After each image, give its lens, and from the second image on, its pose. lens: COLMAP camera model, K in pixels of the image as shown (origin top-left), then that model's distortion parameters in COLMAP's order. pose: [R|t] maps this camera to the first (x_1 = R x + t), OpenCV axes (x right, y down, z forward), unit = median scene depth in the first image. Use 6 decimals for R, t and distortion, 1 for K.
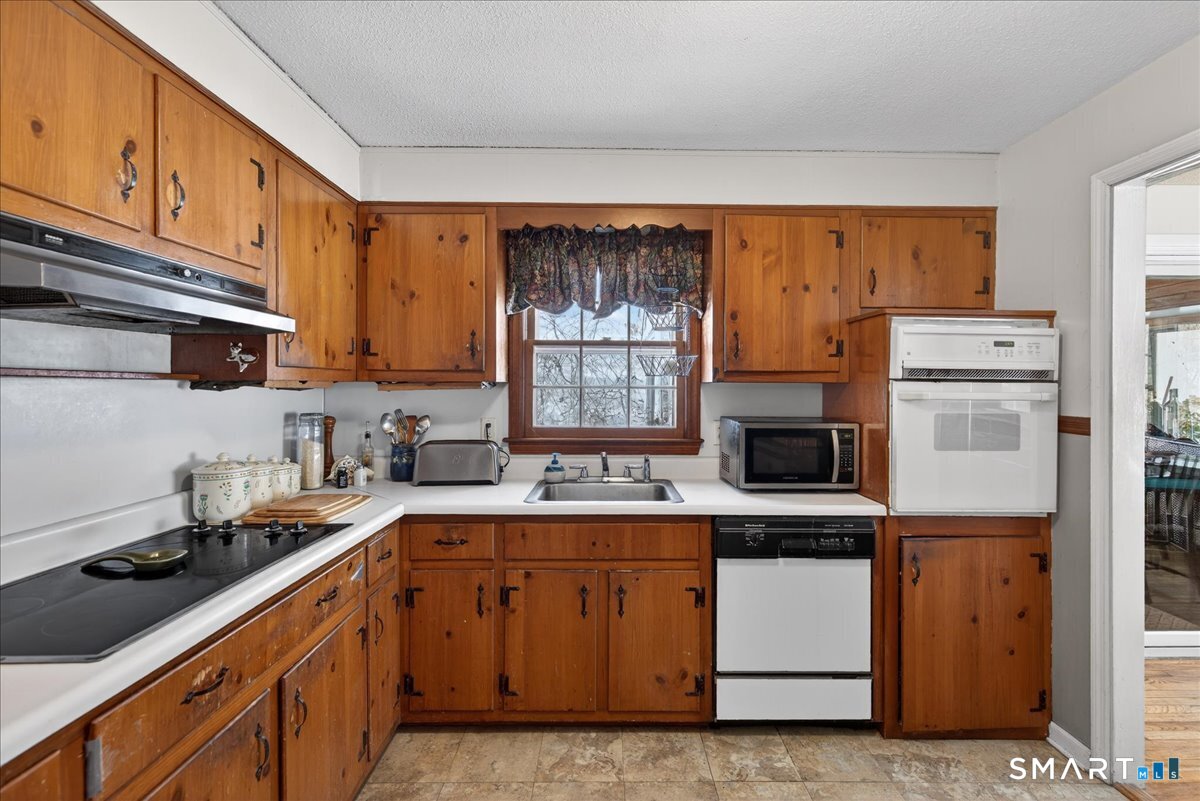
lens RADIAL K [[545.2, 0, 614.2], [0, 545.2, 385.2], [0, 0, 1]] dist [0.000282, -0.000176]
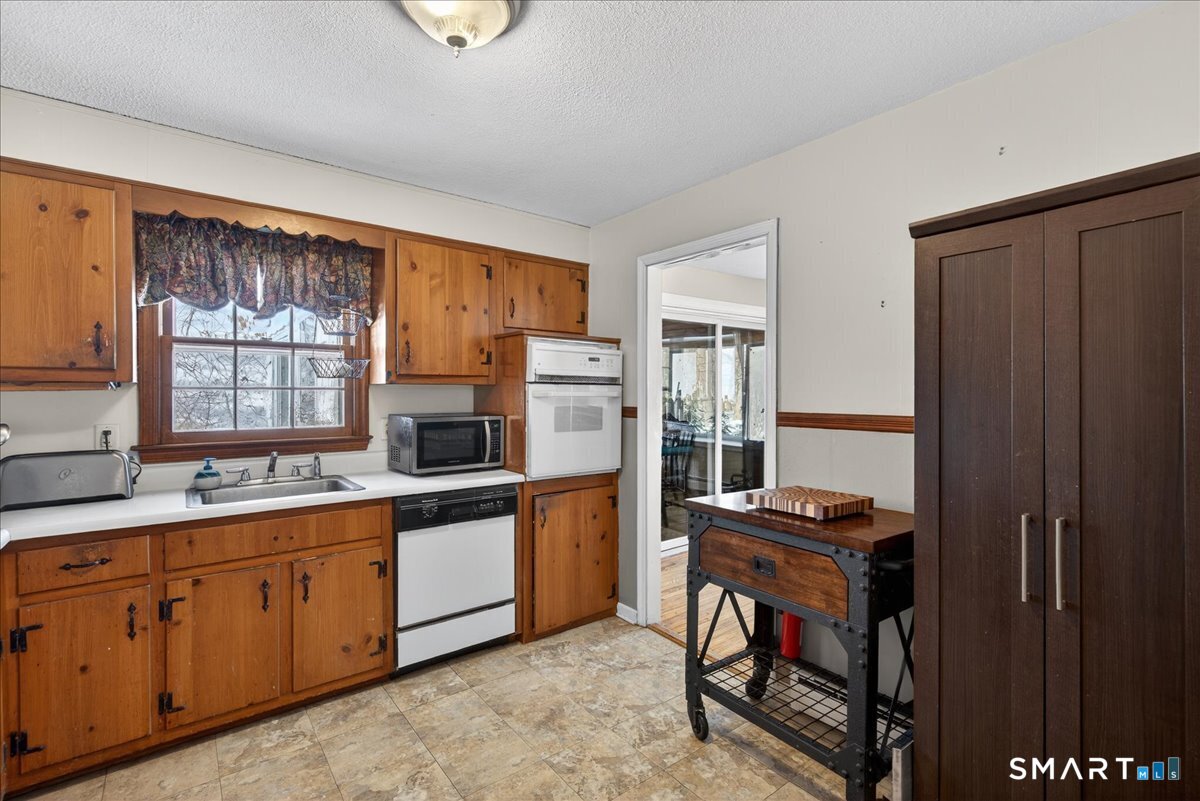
lens RADIAL K [[558.9, 0, 610.8], [0, 558.9, 388.7], [0, 0, 1]] dist [-0.001598, -0.000436]
pose [[0.787405, -0.000059, 0.616436, -0.185773], [-0.000896, 0.999999, 0.001240, 0.003023], [-0.616435, -0.001529, 0.787404, -0.227524]]
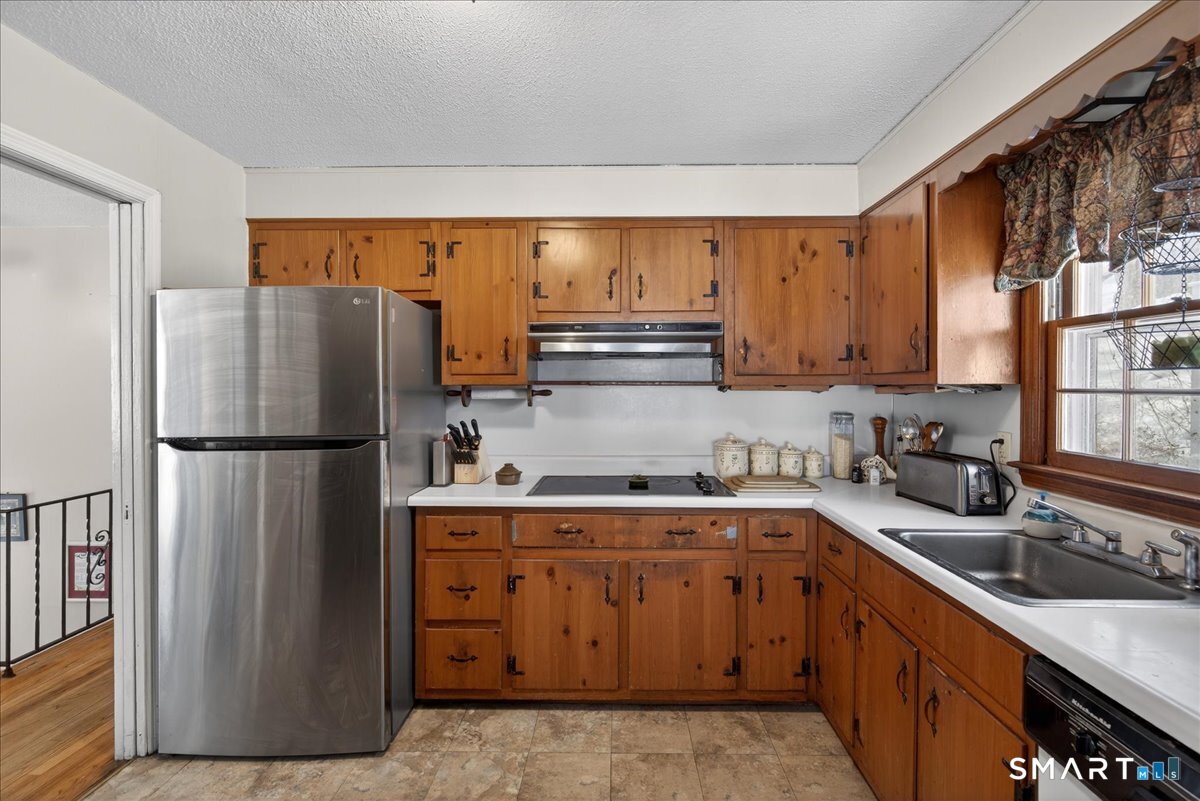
lens RADIAL K [[558.9, 0, 610.8], [0, 558.9, 388.7], [0, 0, 1]] dist [-0.001598, -0.000436]
pose [[-0.028347, -0.001041, -0.999598, 0.717203], [0.001891, 0.999998, -0.001095, 0.000509], [0.999596, -0.001921, -0.028345, 0.622524]]
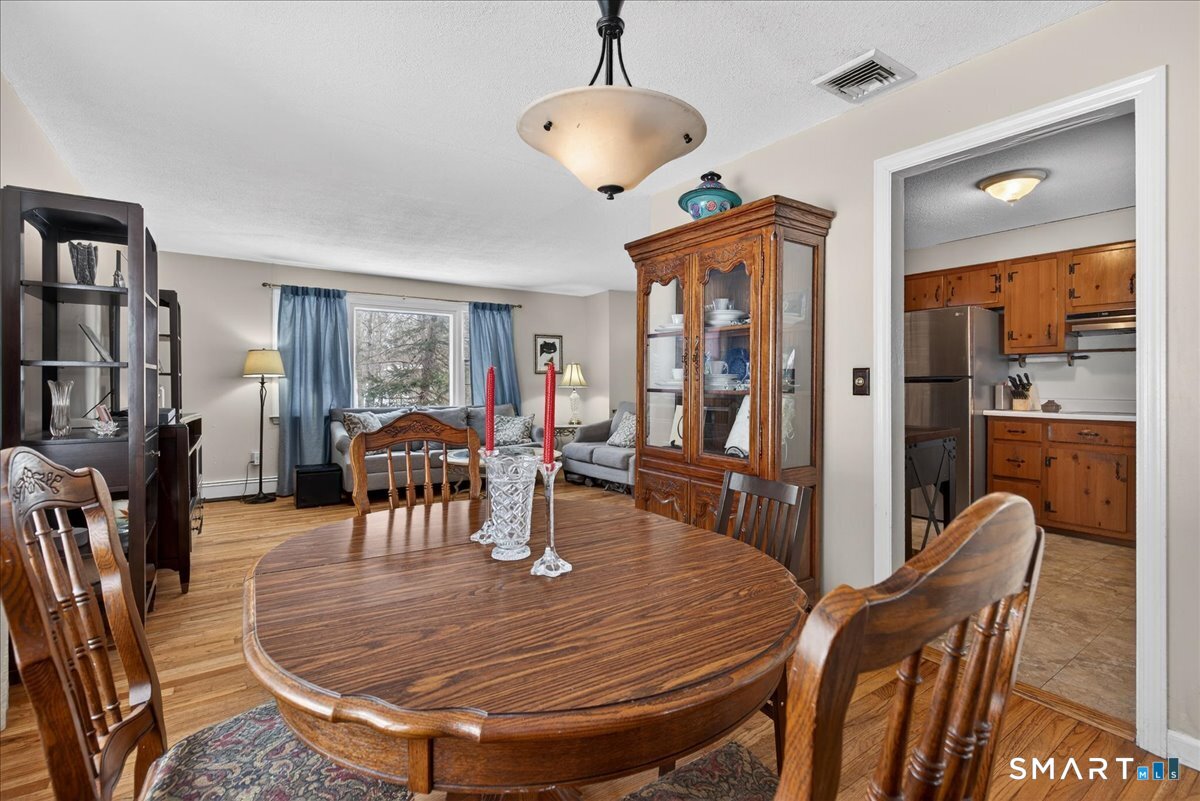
lens RADIAL K [[558.9, 0, 610.8], [0, 558.9, 388.7], [0, 0, 1]] dist [-0.001598, -0.000436]
pose [[-0.817659, 0.006910, -0.575661, 2.032171], [0.002397, 0.999960, 0.008599, 0.105095], [0.575698, 0.005651, -0.817643, 1.121995]]
